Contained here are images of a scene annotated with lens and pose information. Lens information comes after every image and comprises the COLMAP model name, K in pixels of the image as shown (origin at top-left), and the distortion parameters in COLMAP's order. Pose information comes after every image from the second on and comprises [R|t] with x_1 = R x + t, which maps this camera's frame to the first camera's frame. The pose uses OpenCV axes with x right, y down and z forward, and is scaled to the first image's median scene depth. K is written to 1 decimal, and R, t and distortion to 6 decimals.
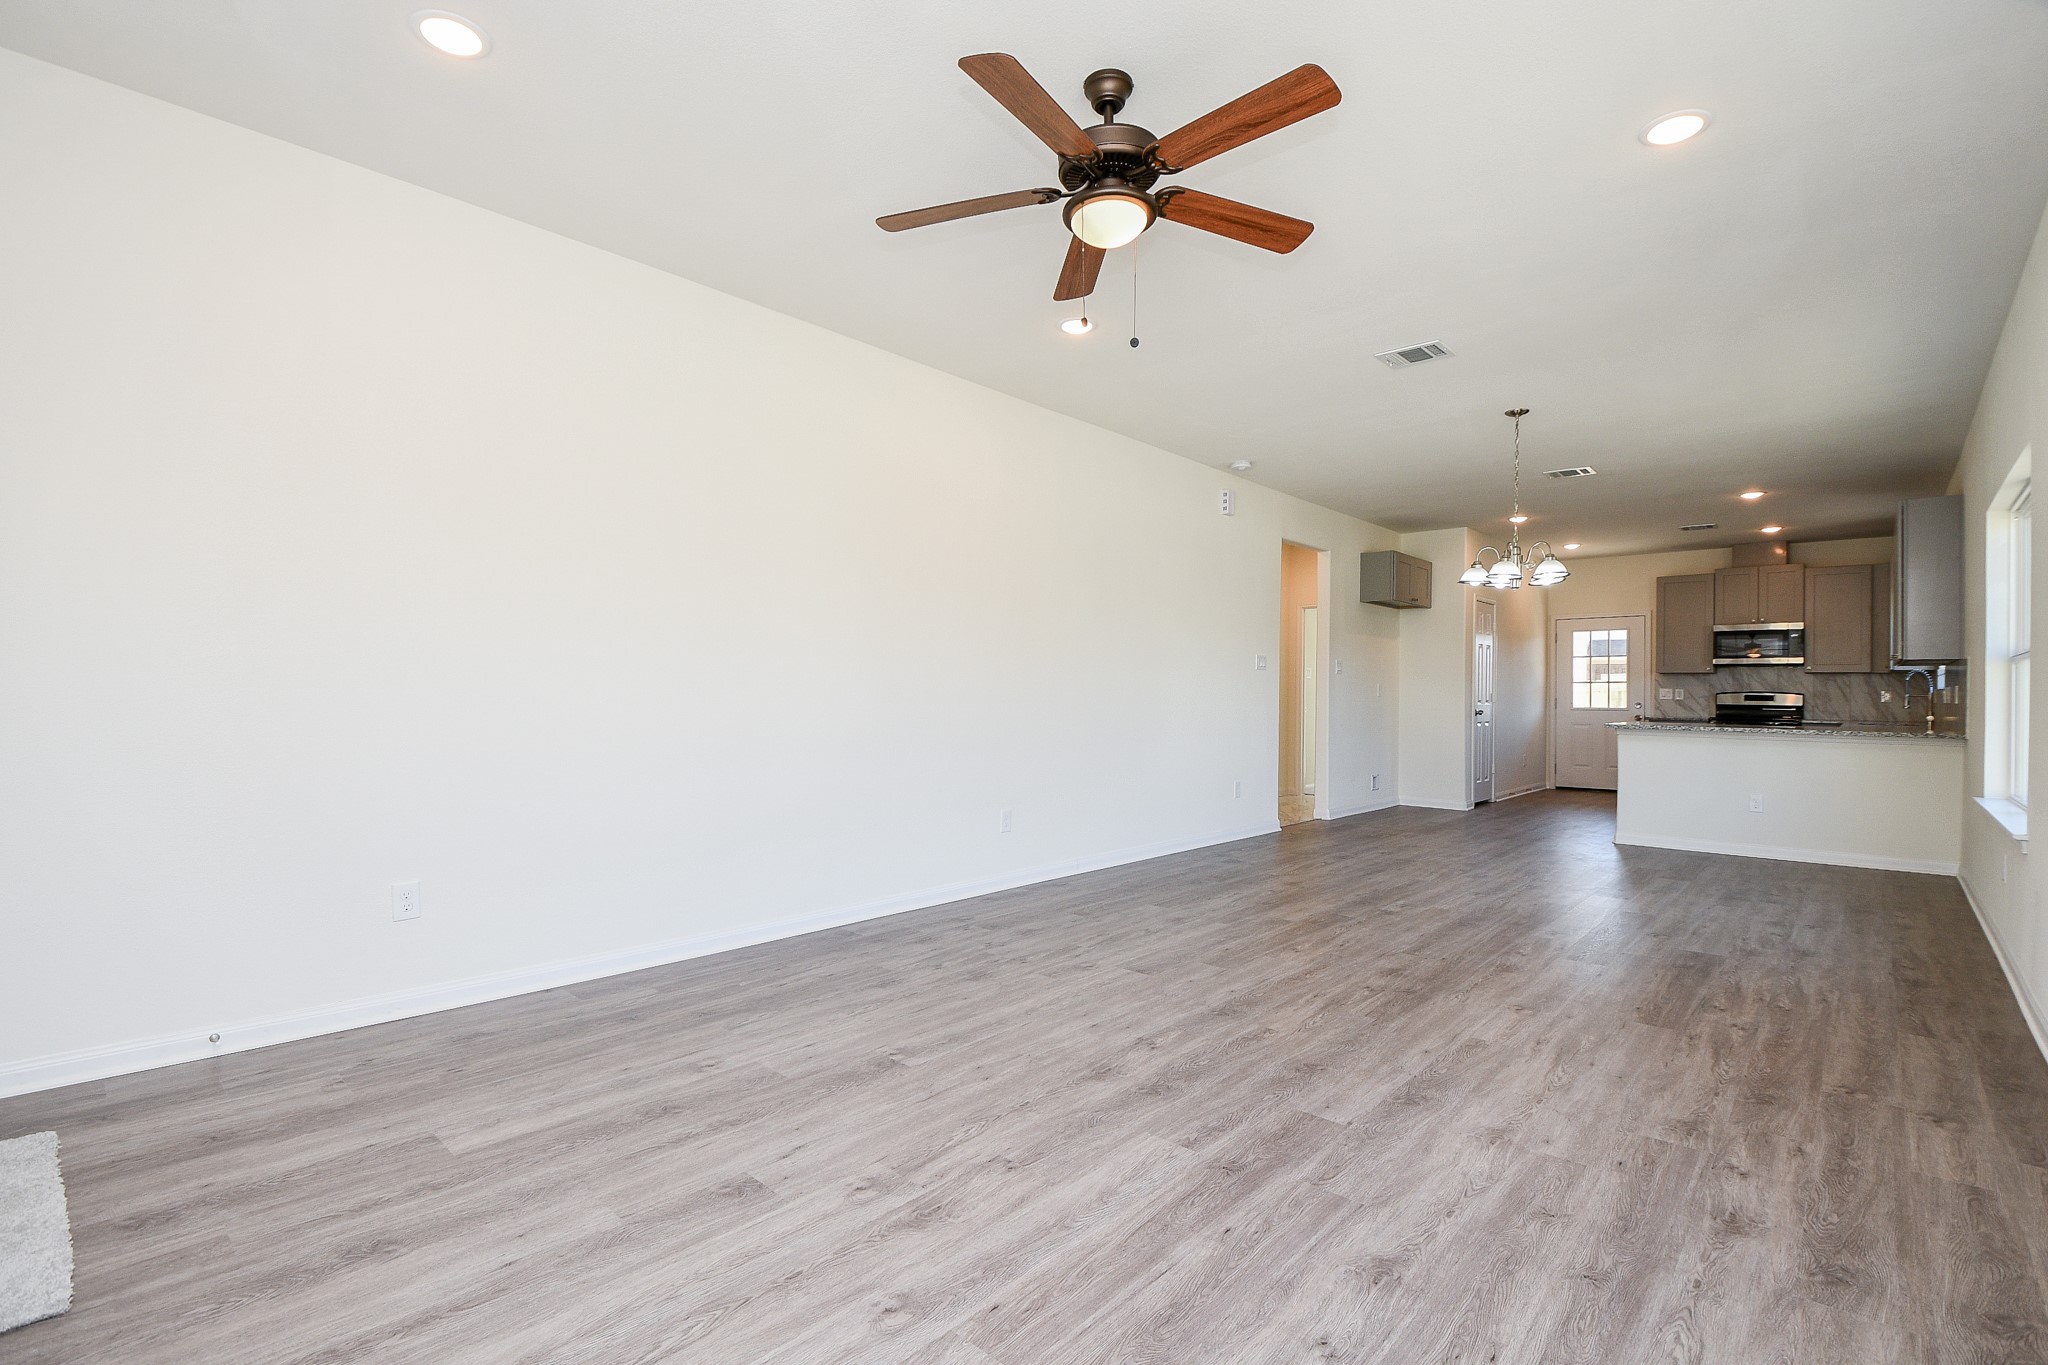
lens RADIAL K [[908.7, 0, 1017.8], [0, 908.7, 694.0], [0, 0, 1]] dist [0.001748, -0.021194]
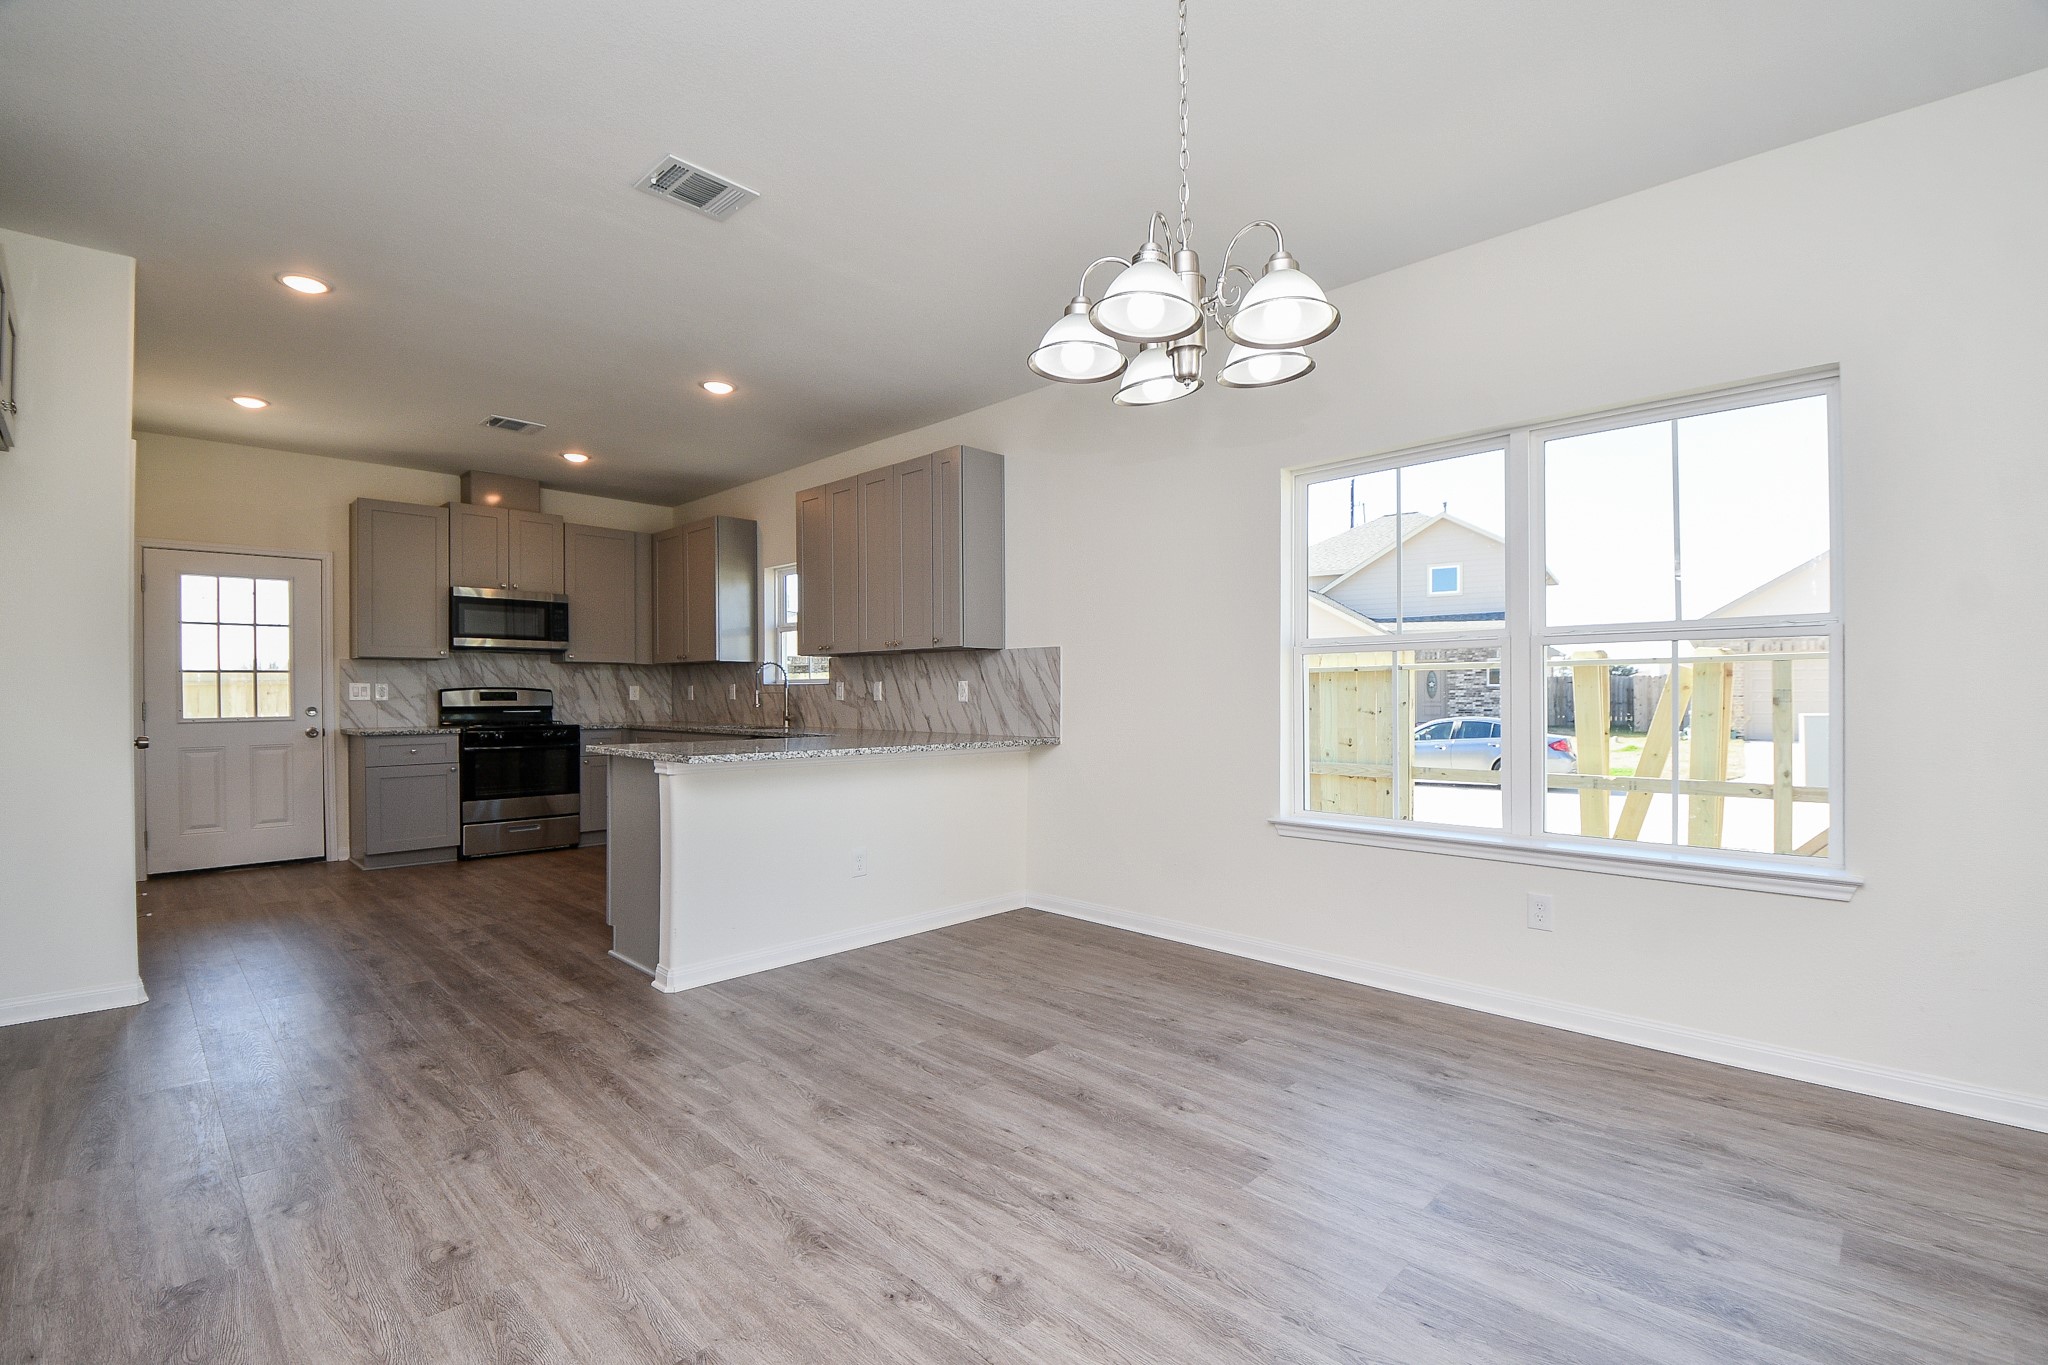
lens RADIAL K [[910.1, 0, 1027.8], [0, 910.1, 695.2], [0, 0, 1]] dist [0.012838, -0.024622]
pose [[0.015866, -0.013002, 0.999790, 0.116892], [0.004523, 0.999906, 0.012931, -0.004019], [-0.999864, 0.004317, 0.015923, 0.578809]]
